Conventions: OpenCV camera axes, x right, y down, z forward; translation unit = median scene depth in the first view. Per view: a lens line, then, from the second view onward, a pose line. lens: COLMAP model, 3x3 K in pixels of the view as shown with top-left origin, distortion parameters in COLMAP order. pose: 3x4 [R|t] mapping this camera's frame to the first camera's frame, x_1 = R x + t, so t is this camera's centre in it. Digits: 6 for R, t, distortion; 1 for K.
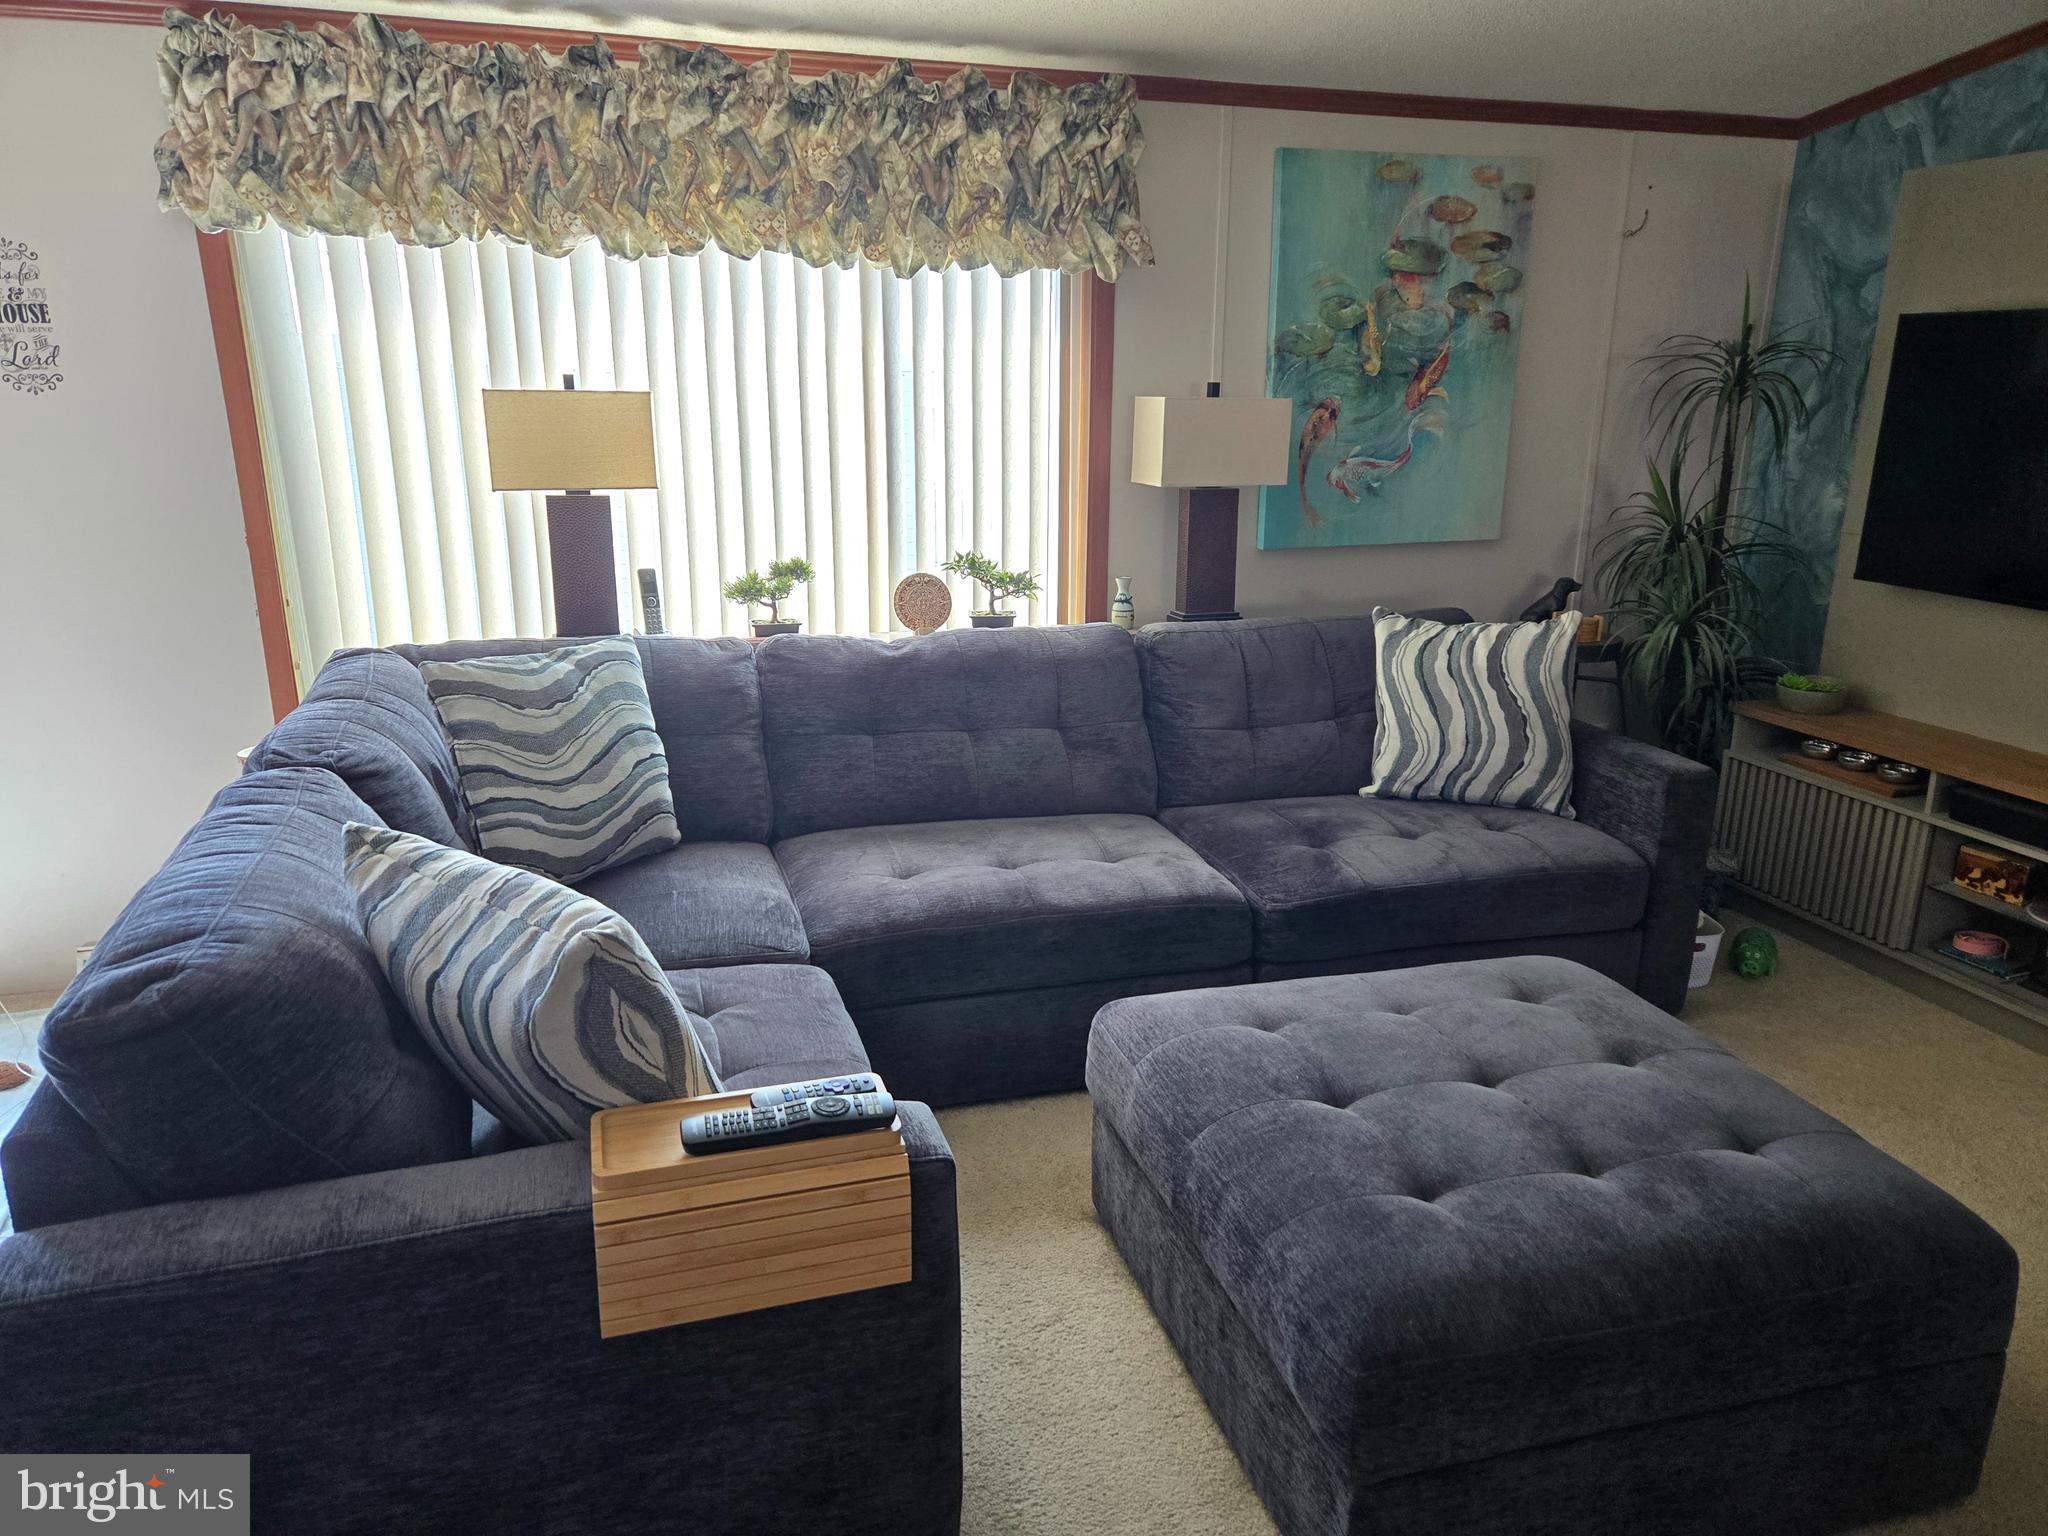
lens RADIAL K [[1354.8, 0, 1024.0], [0, 1354.8, 768.0], [0, 0, 1]] dist [0.065643, -0.043755]
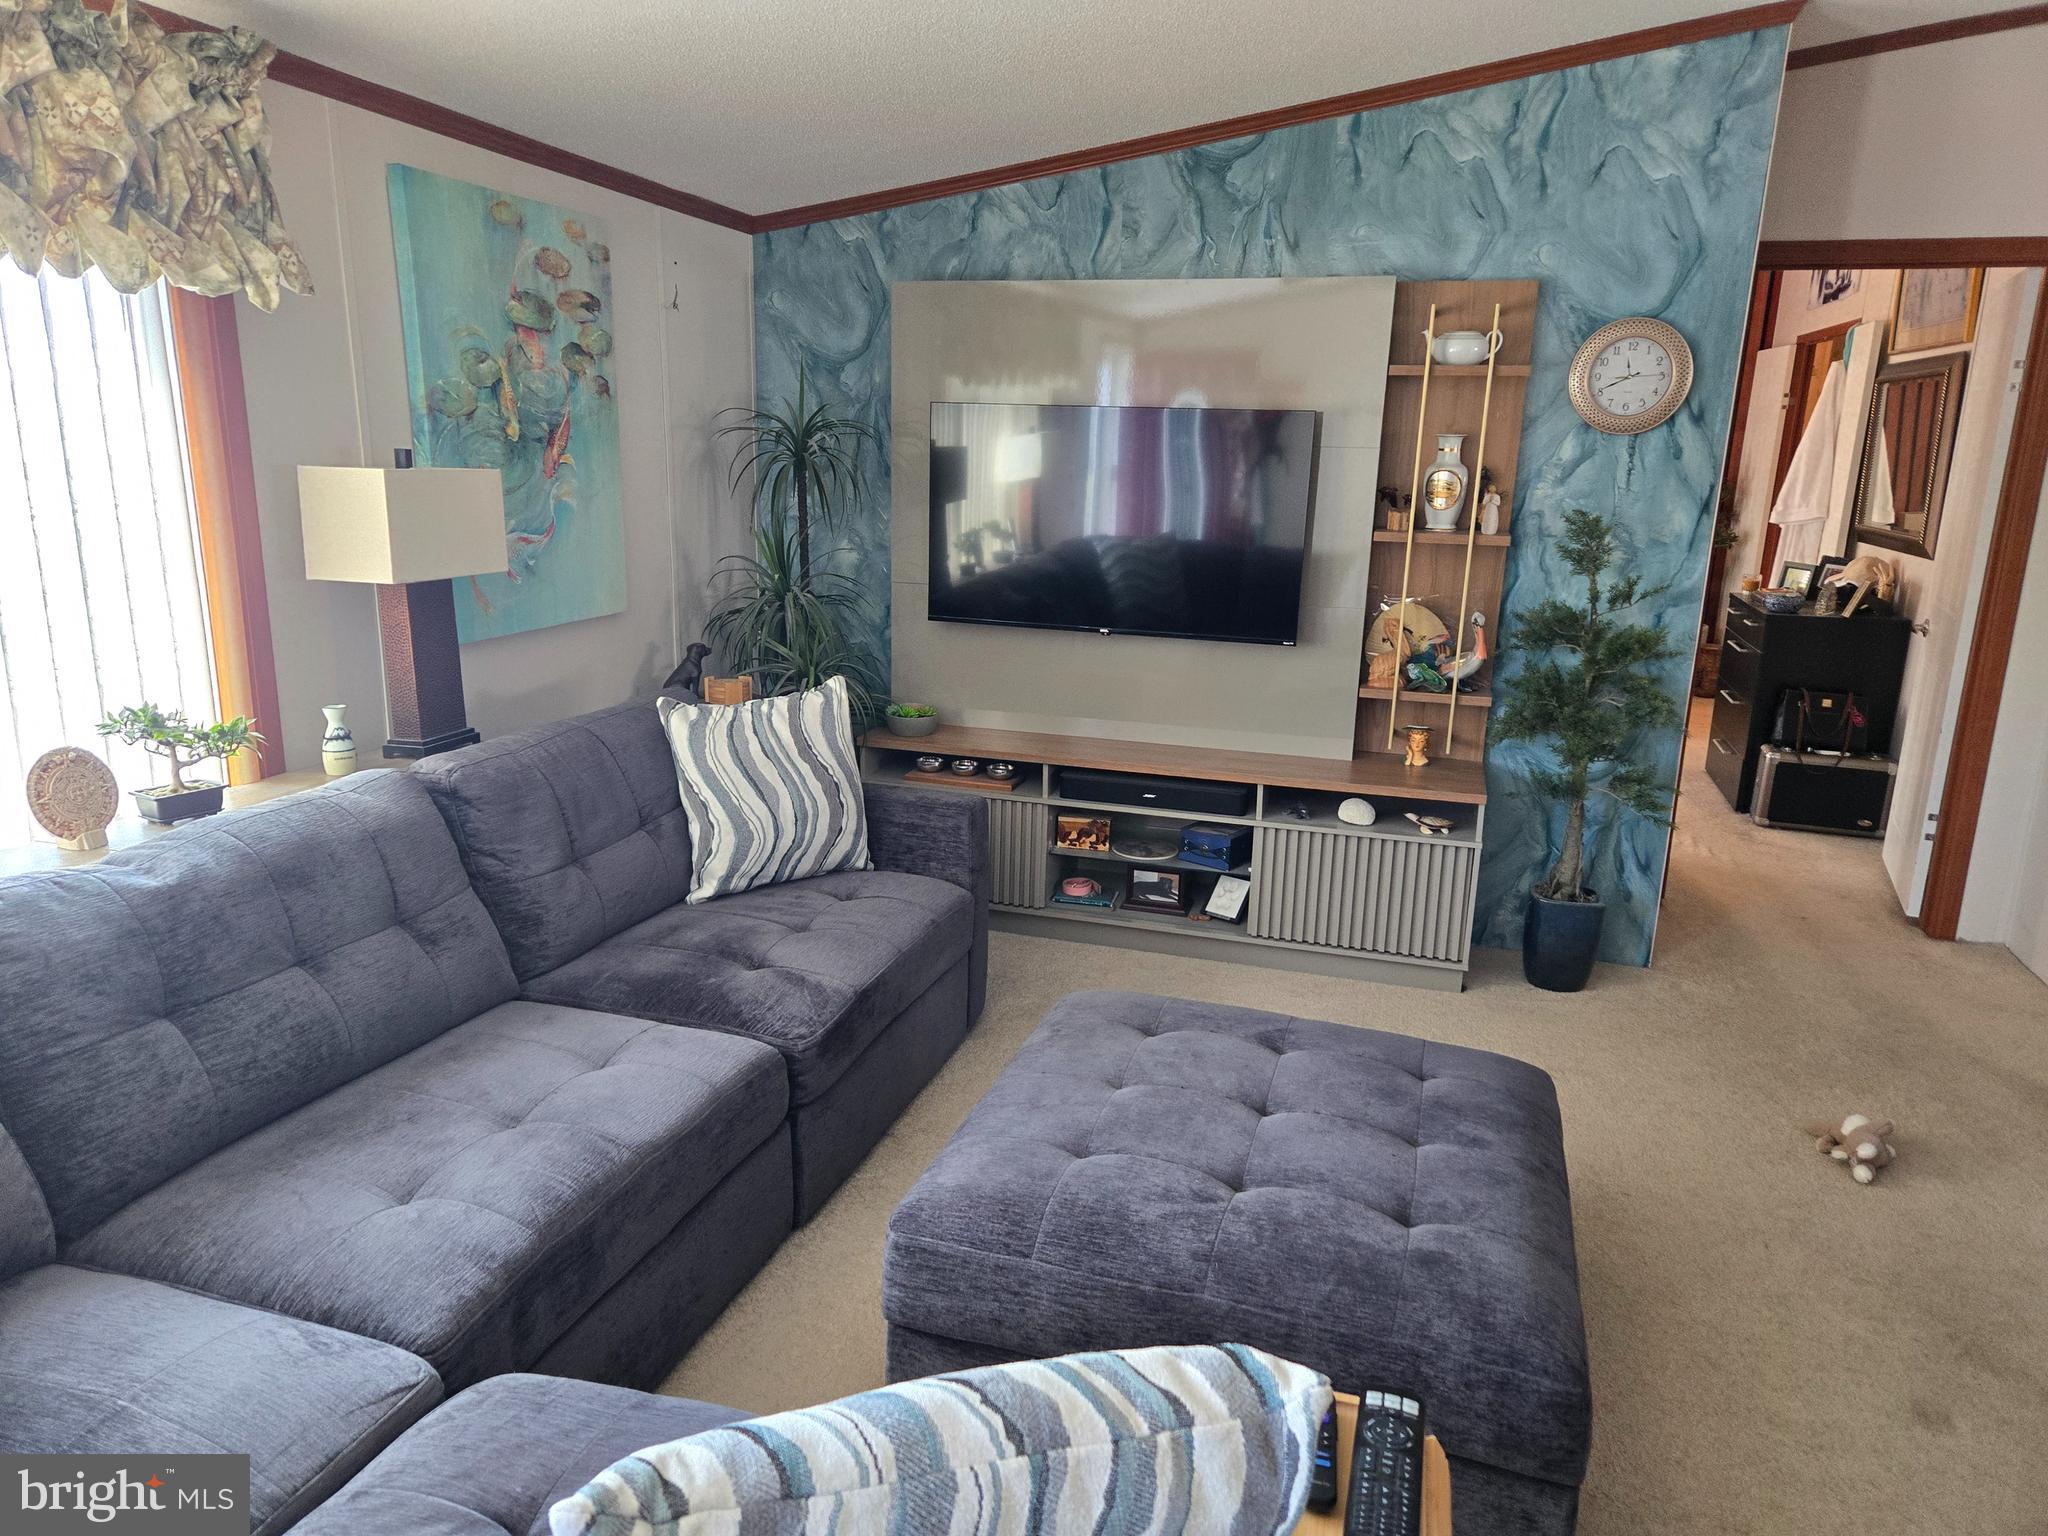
lens RADIAL K [[1354.8, 0, 1024.0], [0, 1354.8, 768.0], [0, 0, 1]] dist [0.065643, -0.043755]
pose [[0.565491, -0.186115, 0.803480, -0.346368], [0.207156, 0.975027, 0.080055, -0.096124], [-0.798314, 0.121176, 0.589924, 0.278145]]
